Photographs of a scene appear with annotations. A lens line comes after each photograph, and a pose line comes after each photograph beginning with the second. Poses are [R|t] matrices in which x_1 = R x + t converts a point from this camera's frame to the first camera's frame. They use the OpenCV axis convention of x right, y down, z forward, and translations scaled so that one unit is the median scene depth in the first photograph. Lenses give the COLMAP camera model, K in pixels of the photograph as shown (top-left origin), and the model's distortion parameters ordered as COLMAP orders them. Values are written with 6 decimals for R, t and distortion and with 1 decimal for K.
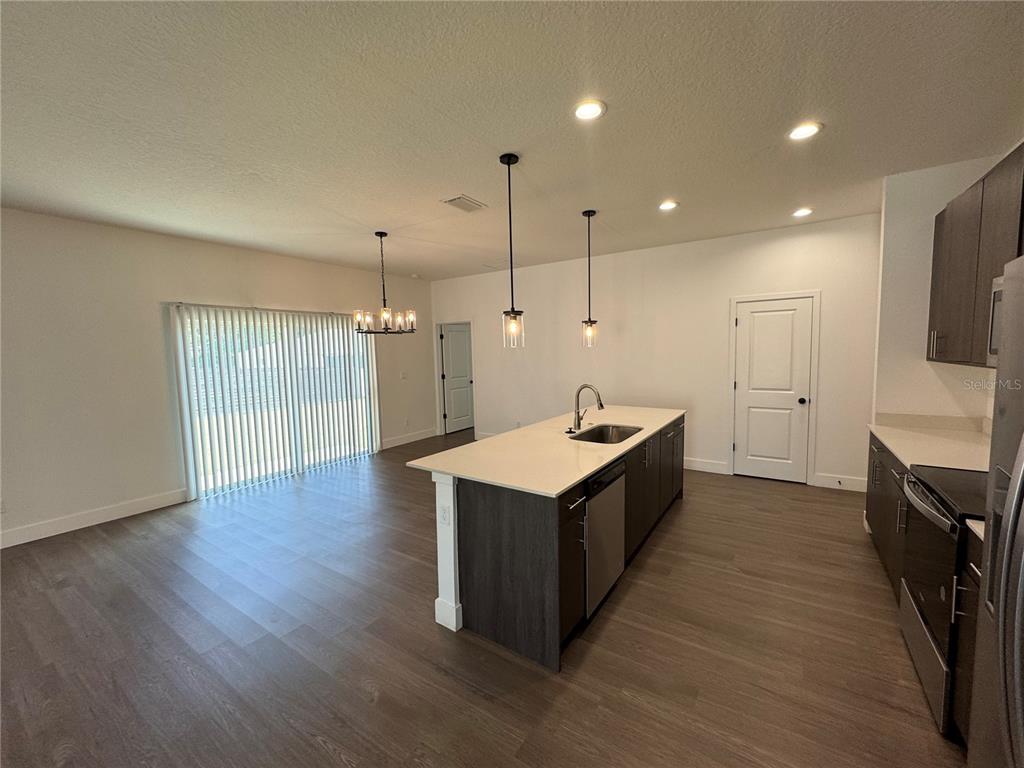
lens RADIAL K [[411.4, 0, 512.0], [0, 411.4, 384.0], [0, 0, 1]] dist [-0.001057, -0.000172]
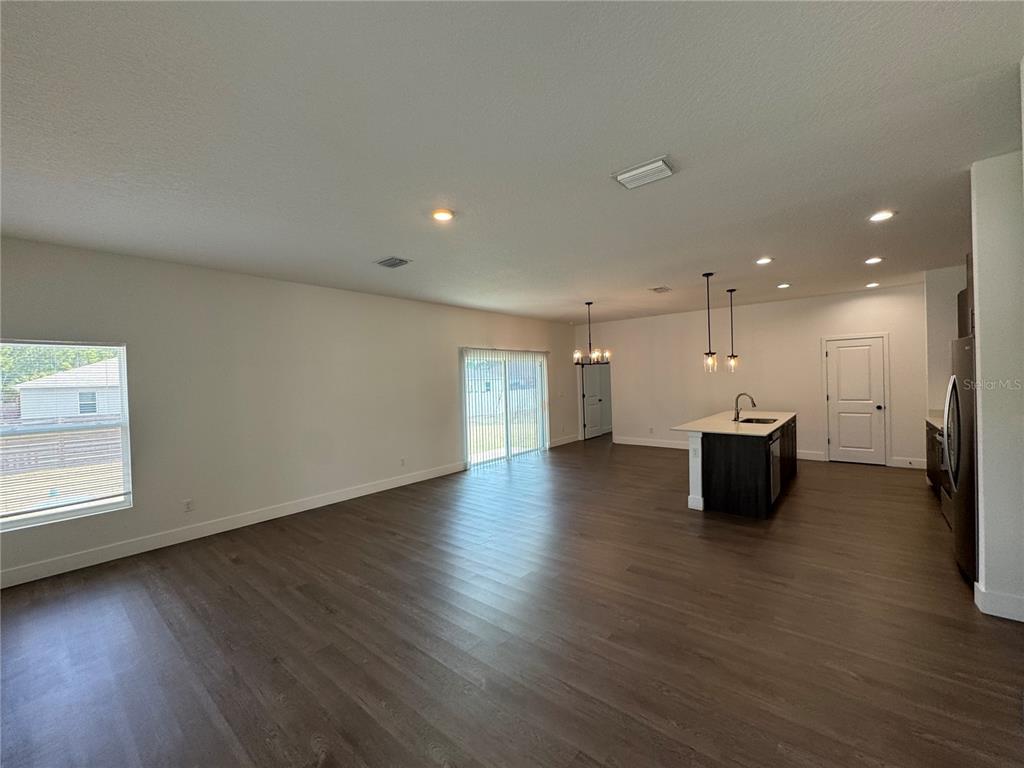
lens RADIAL K [[411.4, 0, 512.0], [0, 411.4, 384.0], [0, 0, 1]] dist [-0.001057, -0.000172]
pose [[0.994245, -0.005696, -0.106976, -0.436972], [-0.001602, 0.997683, -0.068017, 0.059783], [0.107116, 0.067797, 0.991932, -0.597215]]
